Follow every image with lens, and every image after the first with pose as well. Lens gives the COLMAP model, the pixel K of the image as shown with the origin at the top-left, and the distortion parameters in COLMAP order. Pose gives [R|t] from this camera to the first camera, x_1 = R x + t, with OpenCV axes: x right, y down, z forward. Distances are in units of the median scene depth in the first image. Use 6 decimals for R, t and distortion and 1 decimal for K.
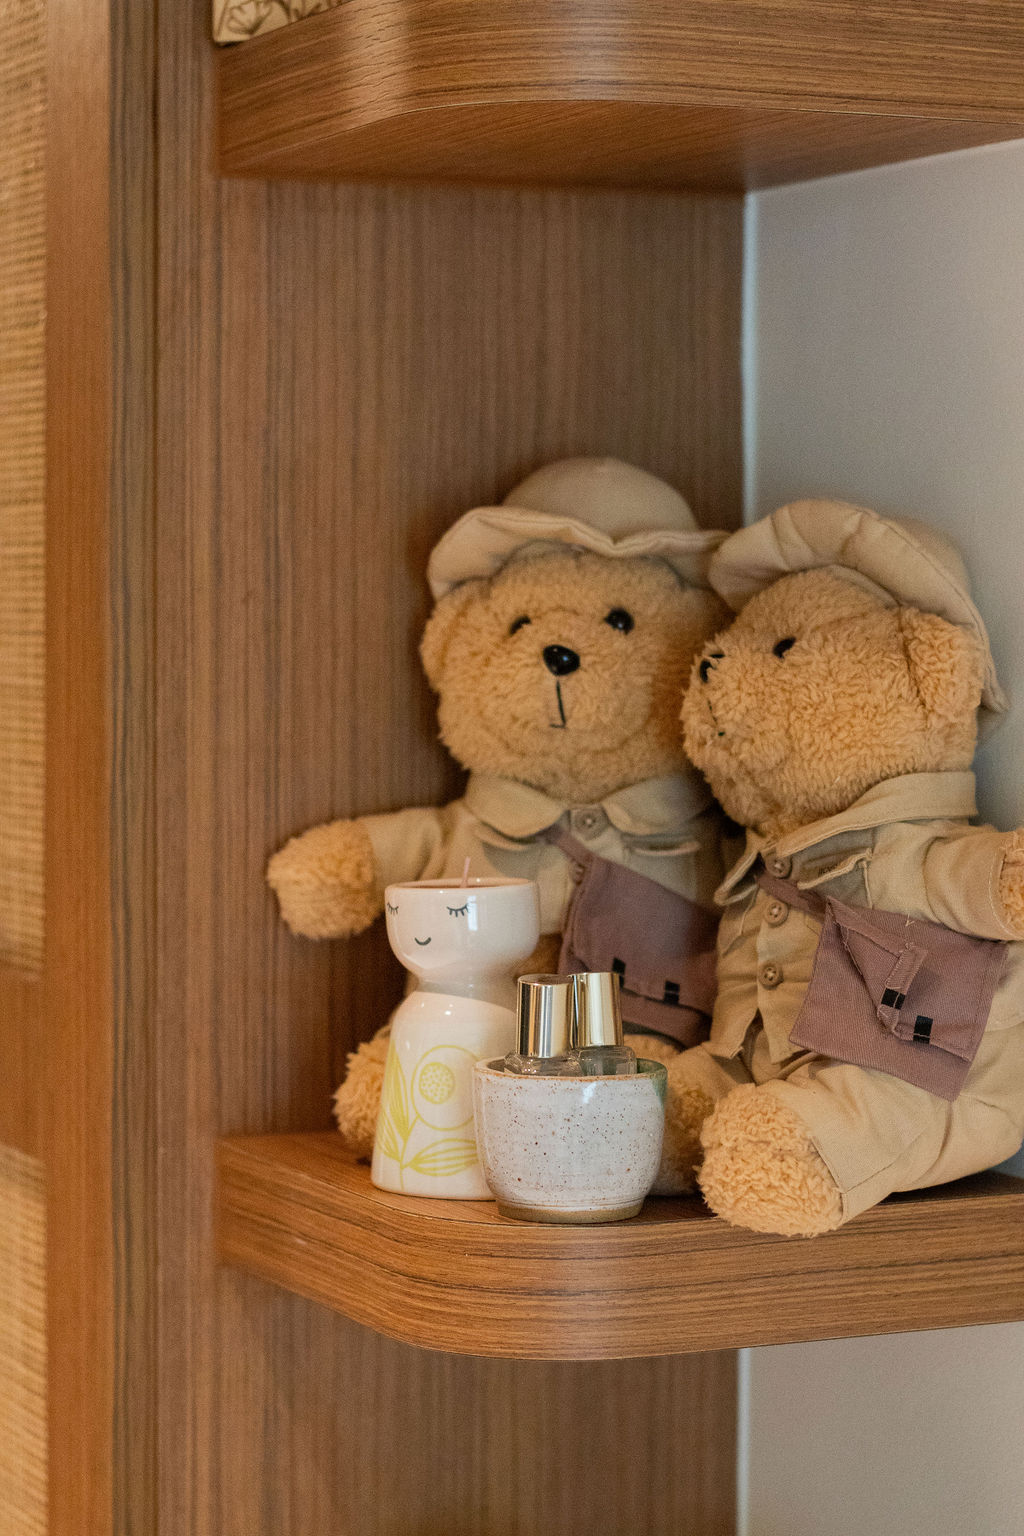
lens RADIAL K [[4653.4, 0, 512.0], [0, 4653.4, 768.0], [0, 0, 1]] dist [0.068699, 2.653642]
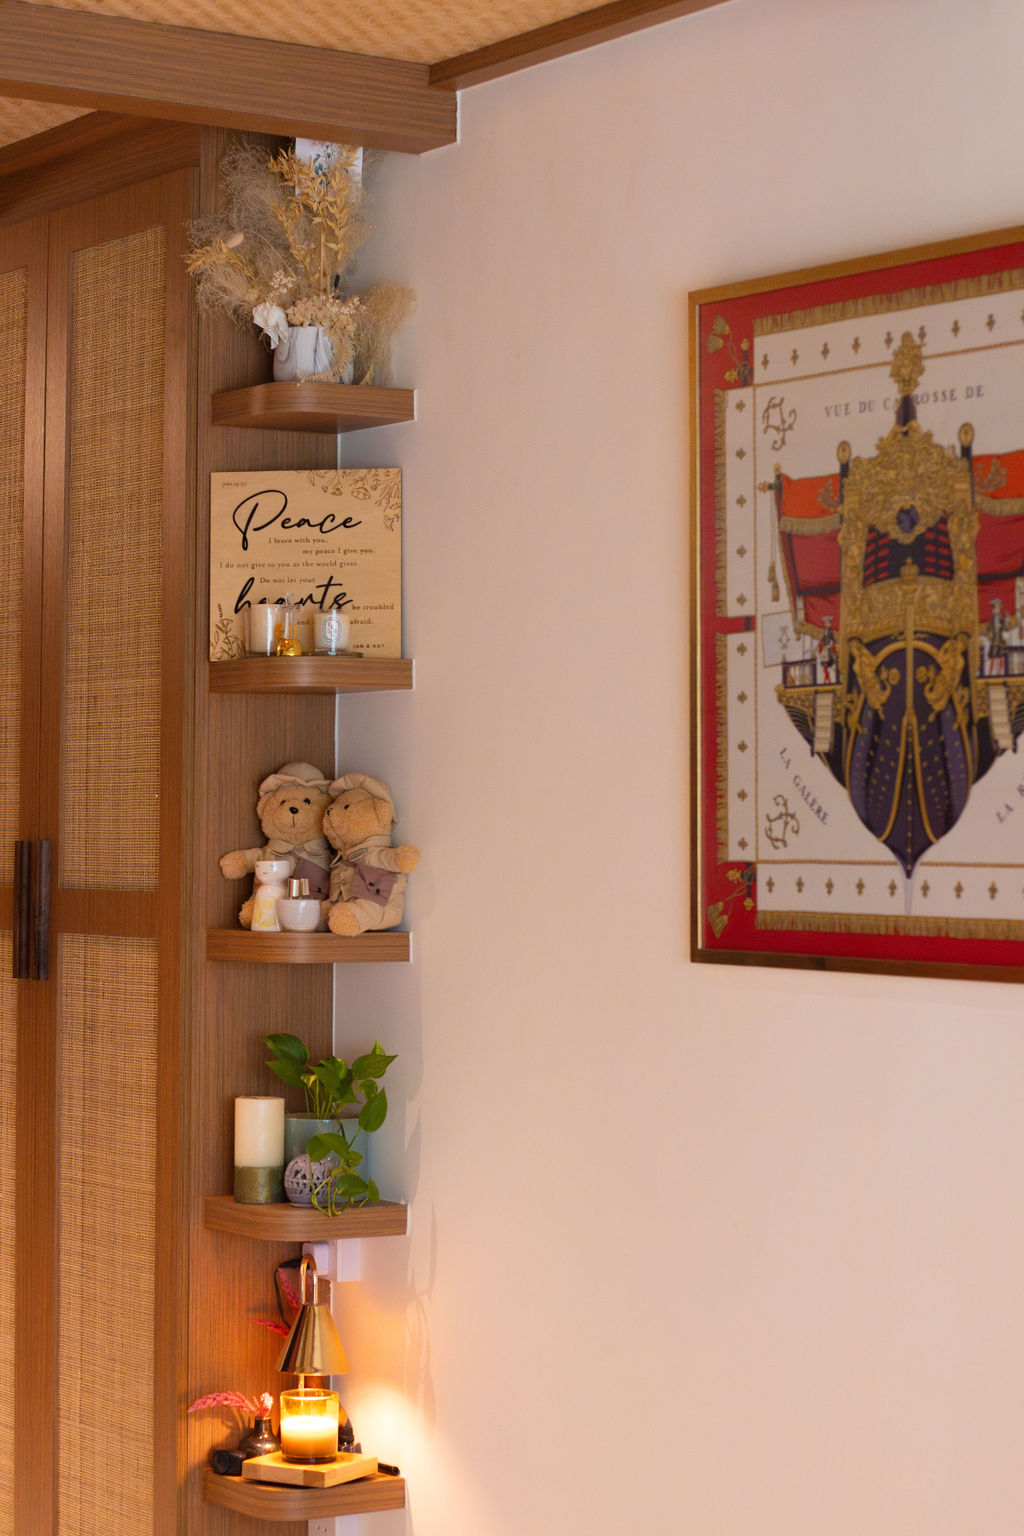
lens RADIAL K [[5435.9, 0, 512.0], [0, 5435.9, 768.0], [0, 0, 1]] dist [-0.921242, 2.766337]
pose [[0.995004, 0.010546, 0.099278, -0.281339], [-0.004759, 0.998285, -0.058346, 0.224214], [-0.099723, 0.057582, 0.993348, -3.904885]]
